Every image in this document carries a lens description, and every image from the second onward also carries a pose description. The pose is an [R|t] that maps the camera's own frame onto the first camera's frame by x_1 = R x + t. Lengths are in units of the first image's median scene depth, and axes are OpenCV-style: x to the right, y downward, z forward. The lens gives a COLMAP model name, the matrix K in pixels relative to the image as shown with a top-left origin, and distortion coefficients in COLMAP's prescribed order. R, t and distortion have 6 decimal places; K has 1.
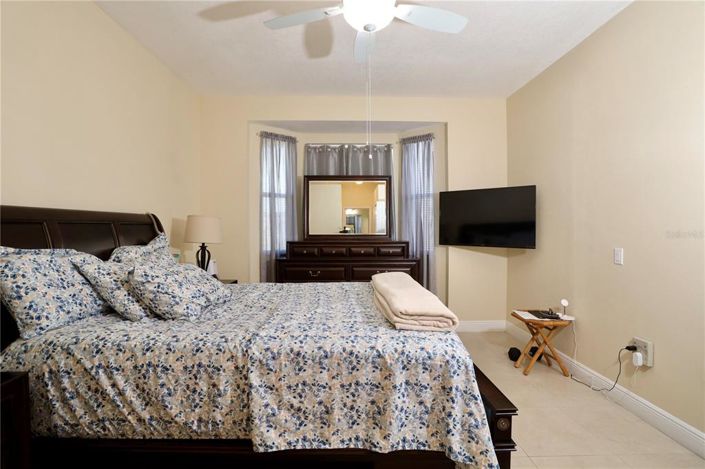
lens RADIAL K [[335.6, 0, 352.5], [0, 335.6, 234.5], [0, 0, 1]] dist [-0.049365, 0.001055]
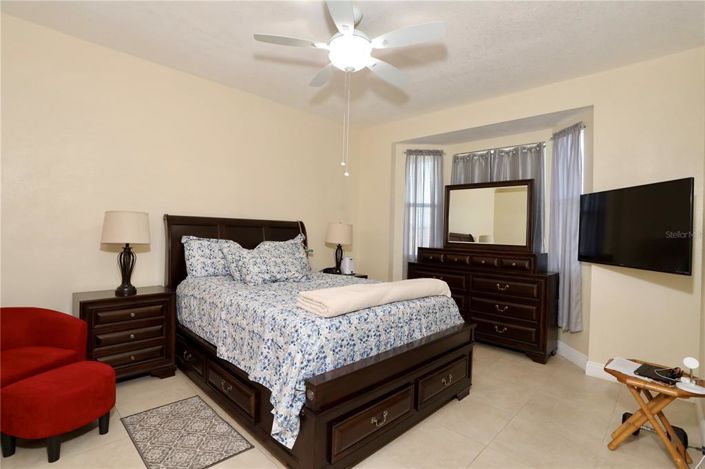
lens RADIAL K [[335.6, 0, 352.5], [0, 335.6, 234.5], [0, 0, 1]] dist [-0.049365, 0.001055]
pose [[0.704491, 0.026752, -0.709208, 0.411806], [-0.046986, 0.998855, -0.008996, -0.000722], [0.708156, 0.039660, 0.704942, 0.068428]]
